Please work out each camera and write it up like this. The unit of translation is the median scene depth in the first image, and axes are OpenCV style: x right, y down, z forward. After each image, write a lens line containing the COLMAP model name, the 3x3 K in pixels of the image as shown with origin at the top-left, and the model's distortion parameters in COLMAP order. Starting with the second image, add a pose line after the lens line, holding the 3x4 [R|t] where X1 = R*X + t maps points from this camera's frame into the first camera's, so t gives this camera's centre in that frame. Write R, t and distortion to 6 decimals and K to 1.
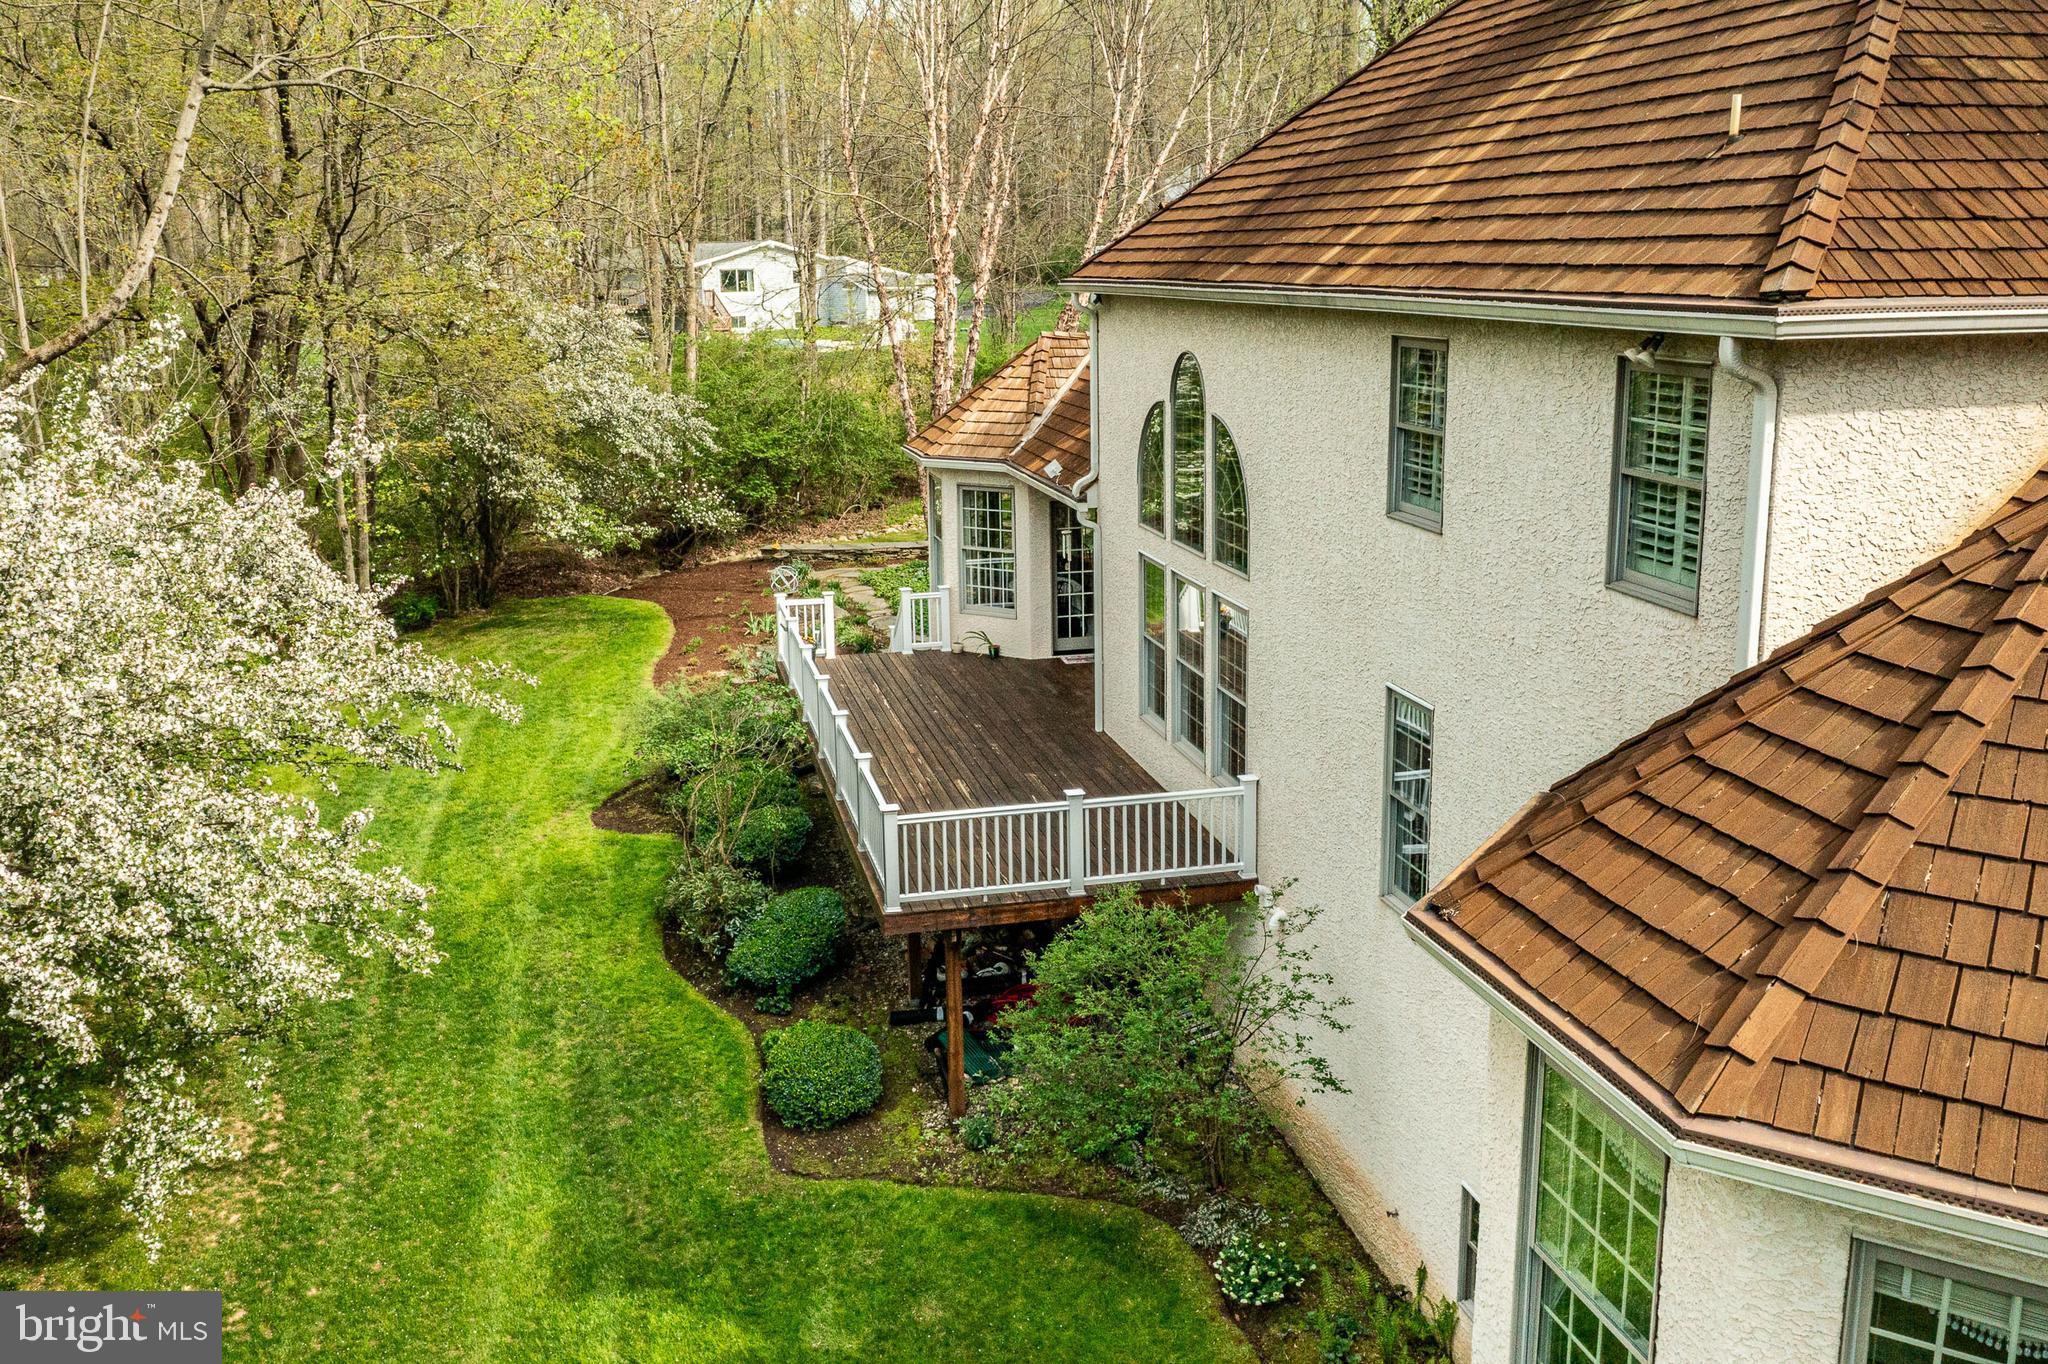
lens RADIAL K [[1671.2, 0, 1023.6], [0, 1671.2, 625.9], [0, 0, 1]] dist [-0.000318, -0.002516]
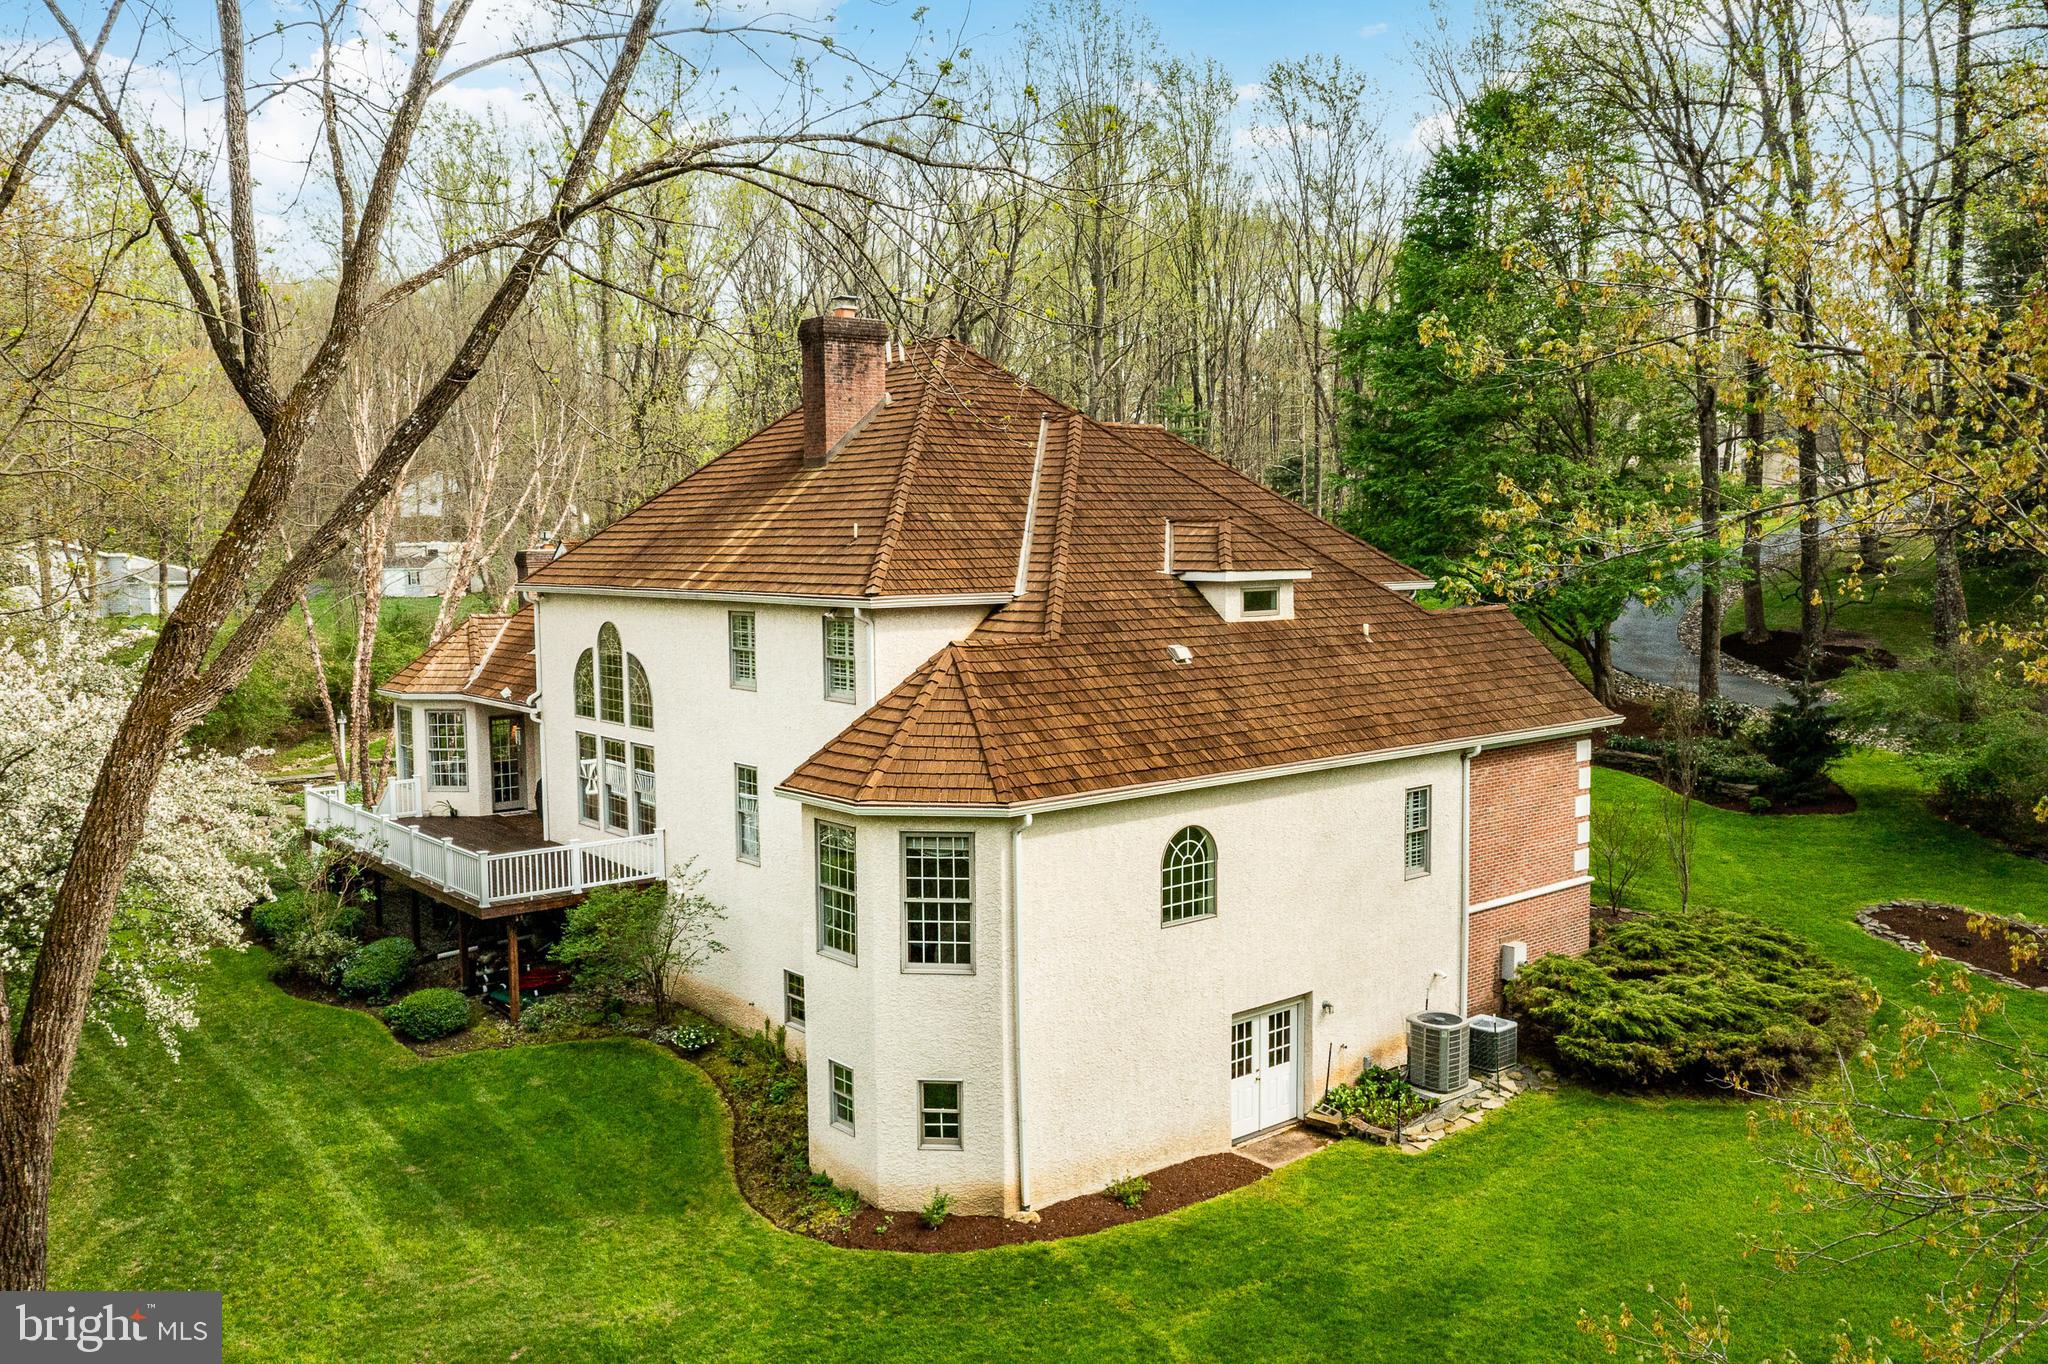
lens RADIAL K [[1671.2, 0, 1023.6], [0, 1671.2, 625.9], [0, 0, 1]] dist [-0.000318, -0.002516]
pose [[0.891307, -0.015593, 0.453132, -0.456439], [0.091859, 0.984892, -0.146795, 0.221809], [-0.443998, 0.172464, 0.879274, -1.198478]]
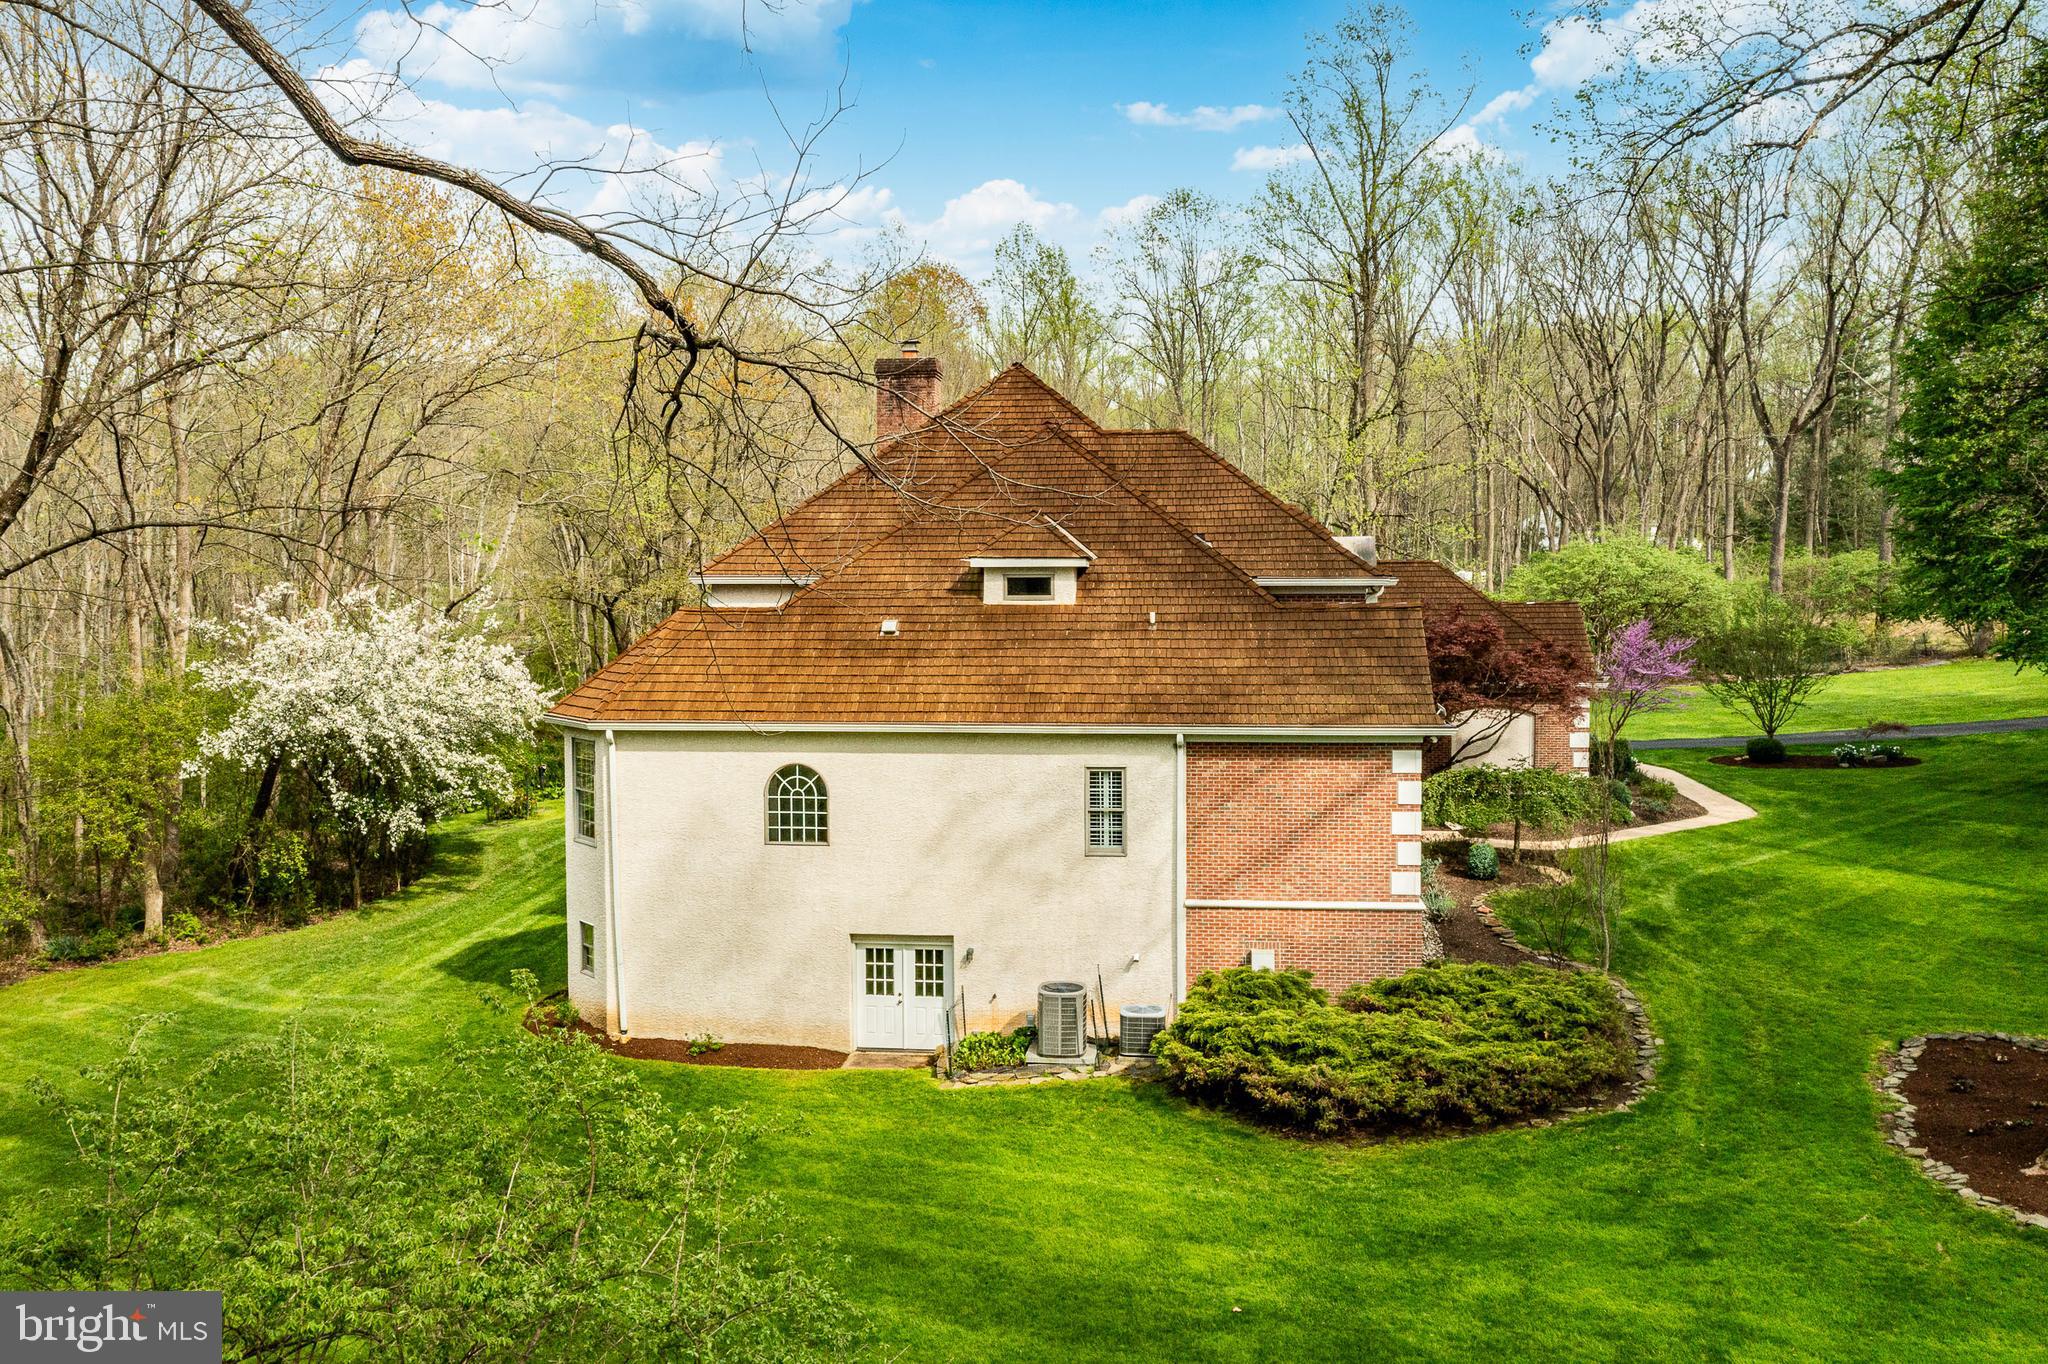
lens RADIAL K [[1671.2, 0, 1023.6], [0, 1671.2, 625.9], [0, 0, 1]] dist [-0.000318, -0.002516]
pose [[0.939929, 0.023751, -0.340543, 1.987864], [-0.088581, 0.980376, -0.176115, 0.399629], [0.329678, 0.195702, 0.923587, -1.684311]]
